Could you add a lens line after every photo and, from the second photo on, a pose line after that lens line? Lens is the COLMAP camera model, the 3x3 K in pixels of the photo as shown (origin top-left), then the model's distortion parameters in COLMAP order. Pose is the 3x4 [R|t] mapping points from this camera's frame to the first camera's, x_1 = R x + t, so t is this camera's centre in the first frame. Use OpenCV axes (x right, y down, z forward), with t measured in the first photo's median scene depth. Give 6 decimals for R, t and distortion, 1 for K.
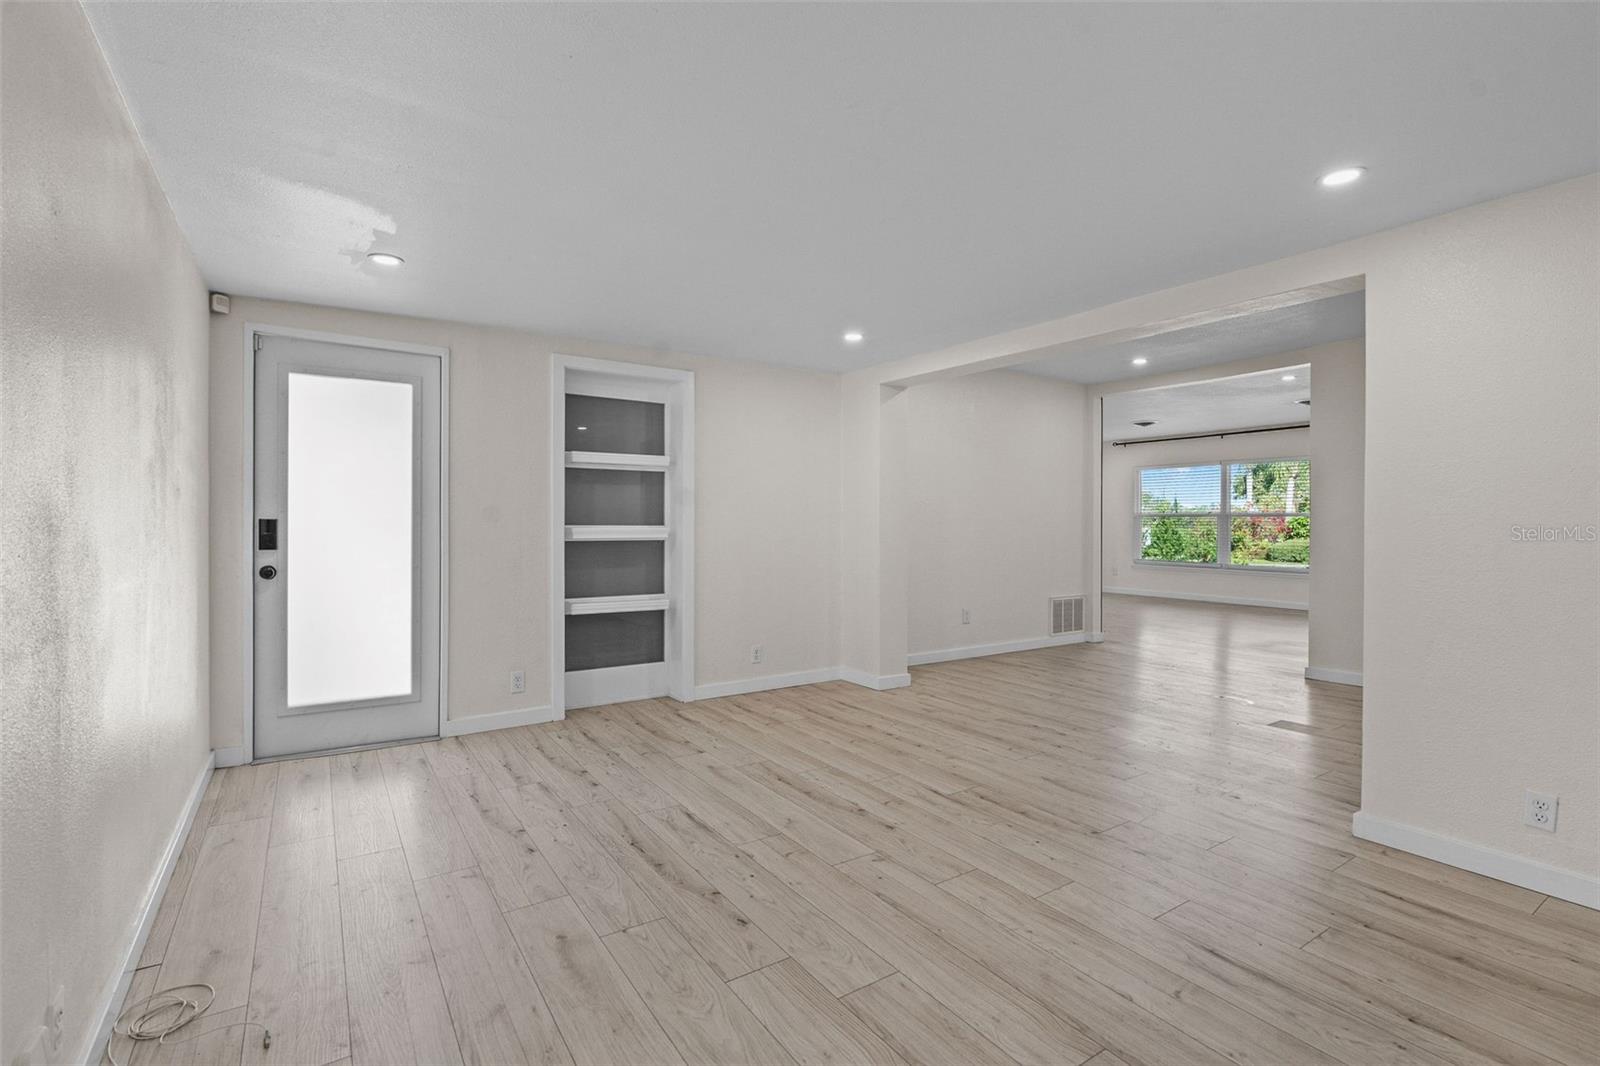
lens RADIAL K [[730.2, 0, 794.7], [0, 730.2, 525.5], [0, 0, 1]] dist [-0.005221, 0.000263]
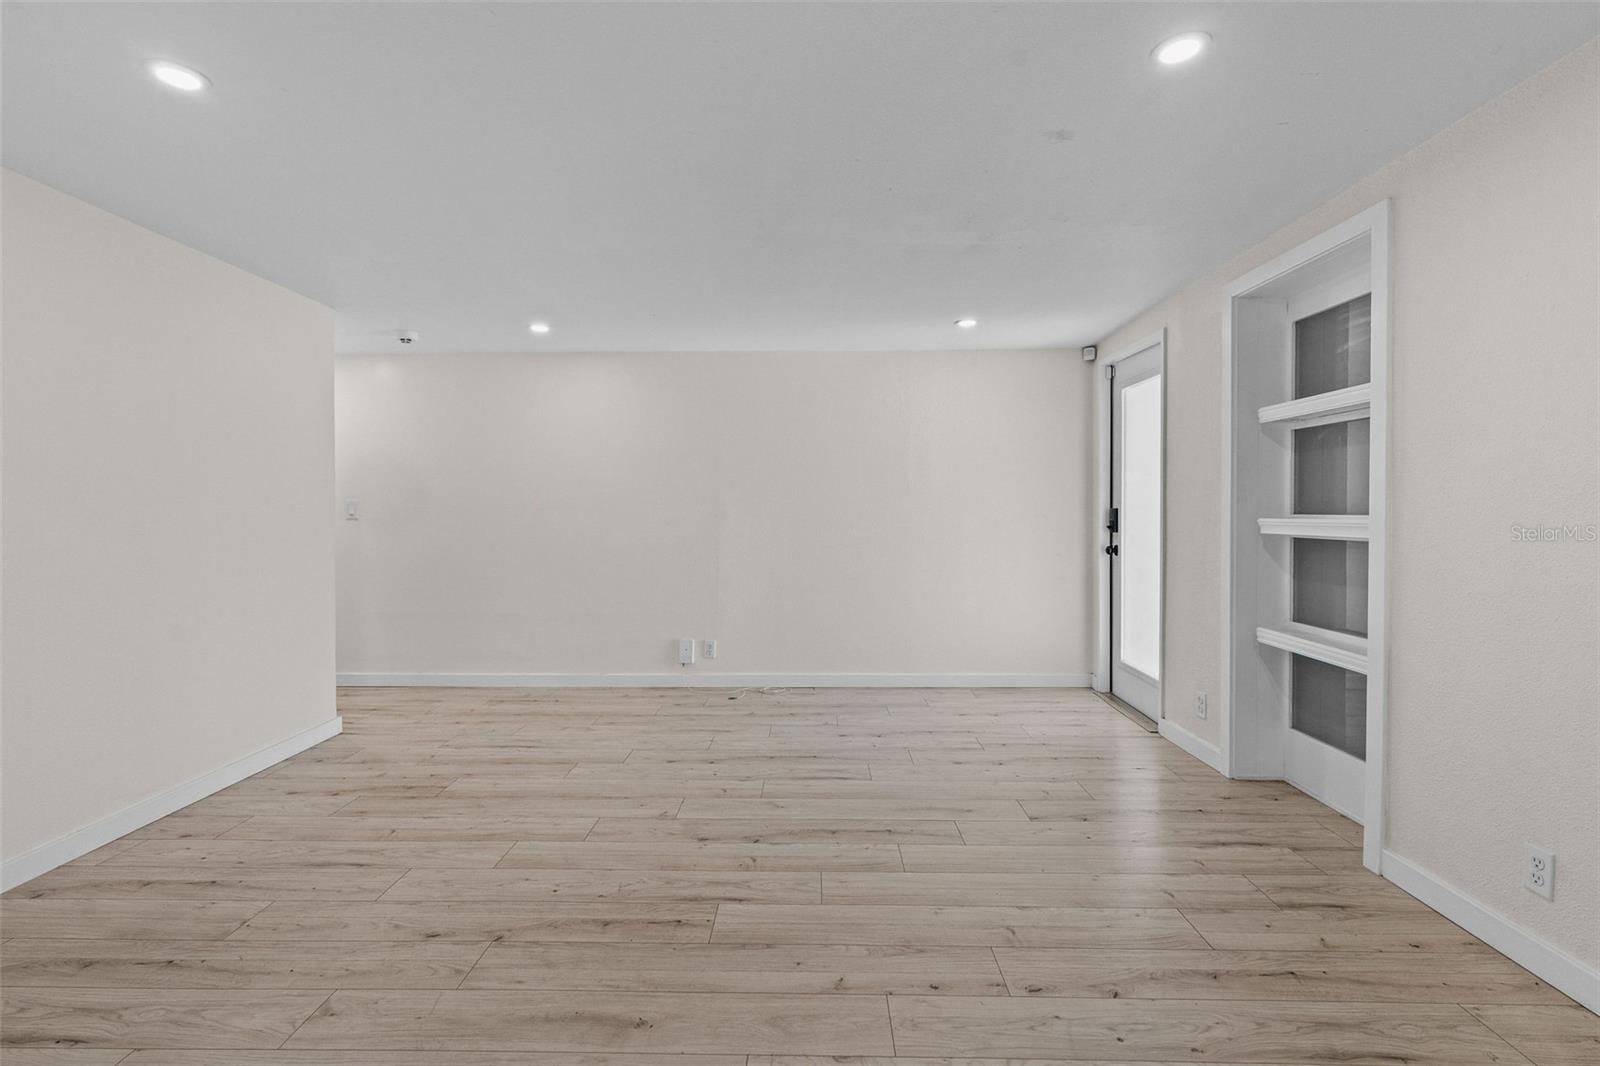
lens RADIAL K [[730.2, 0, 794.7], [0, 730.2, 525.5], [0, 0, 1]] dist [-0.005221, 0.000263]
pose [[-0.574688, 0.013123, -0.818267, 0.759972], [-0.003181, 0.999828, 0.018269, -0.000236], [0.818366, 0.013102, -0.574548, 1.513557]]
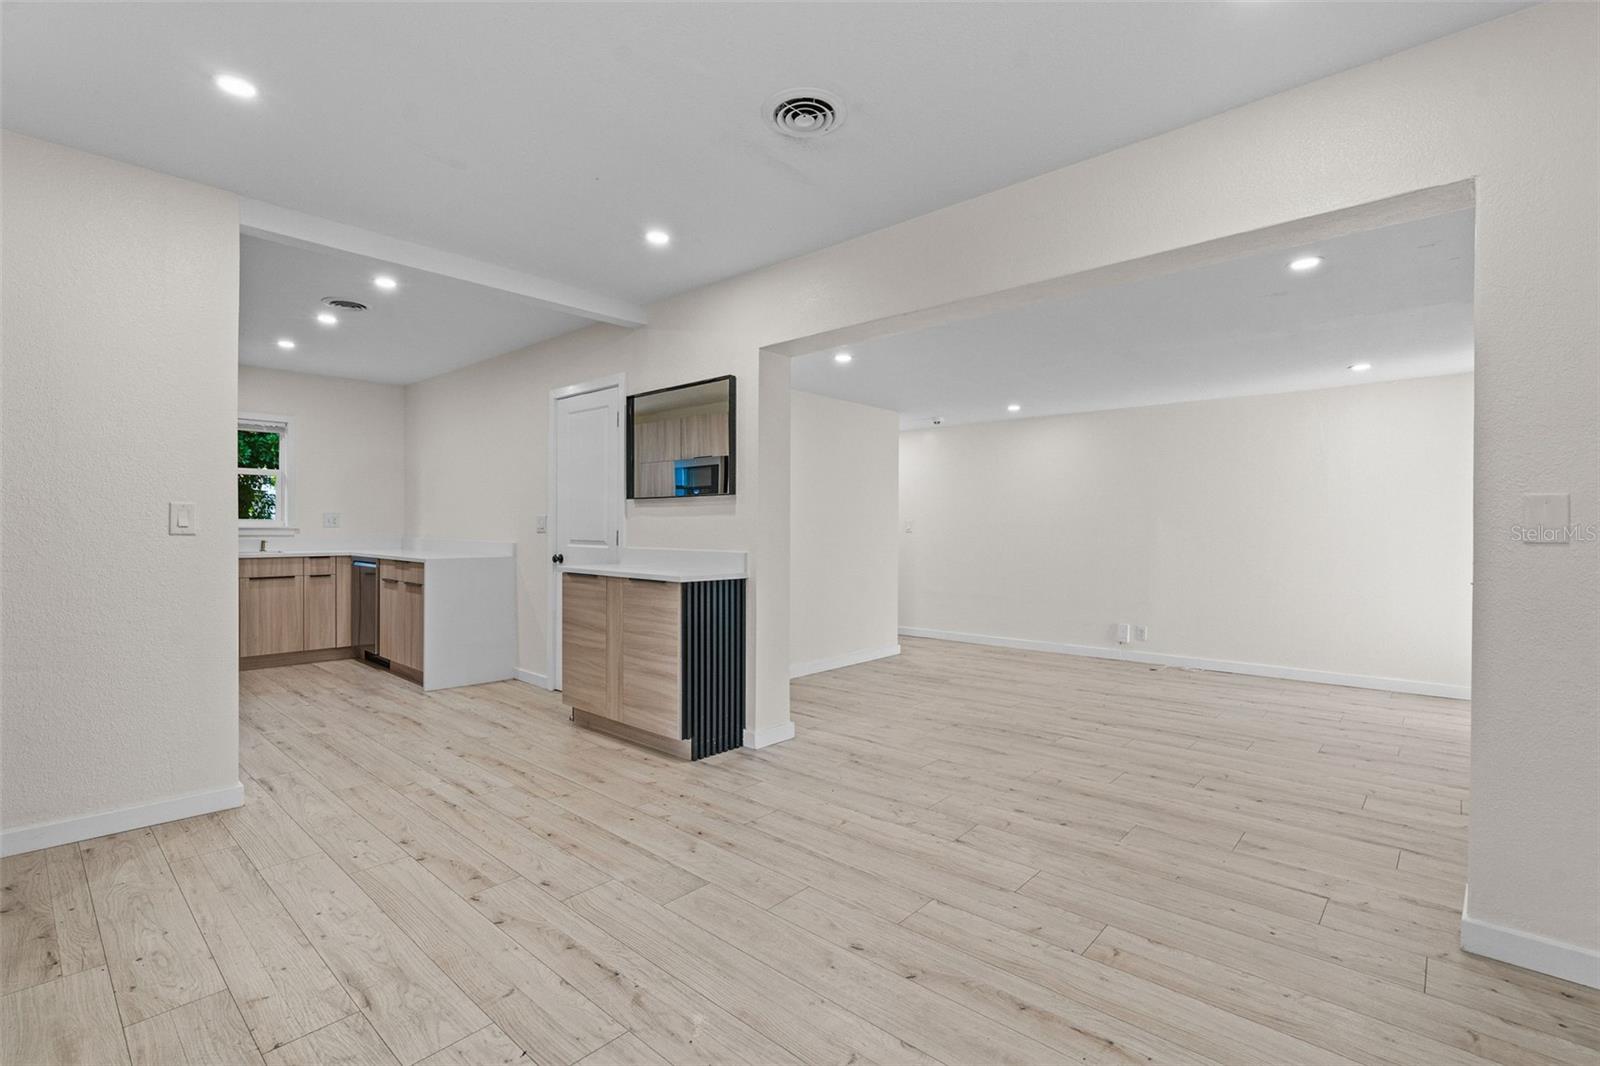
lens RADIAL K [[730.2, 0, 794.7], [0, 730.2, 525.5], [0, 0, 1]] dist [-0.005221, 0.000263]
pose [[-0.970786, -0.004692, -0.239901, 1.032162], [-0.004975, 0.999987, 0.000574, -0.004705], [0.239895, 0.001751, -0.970797, 2.238497]]
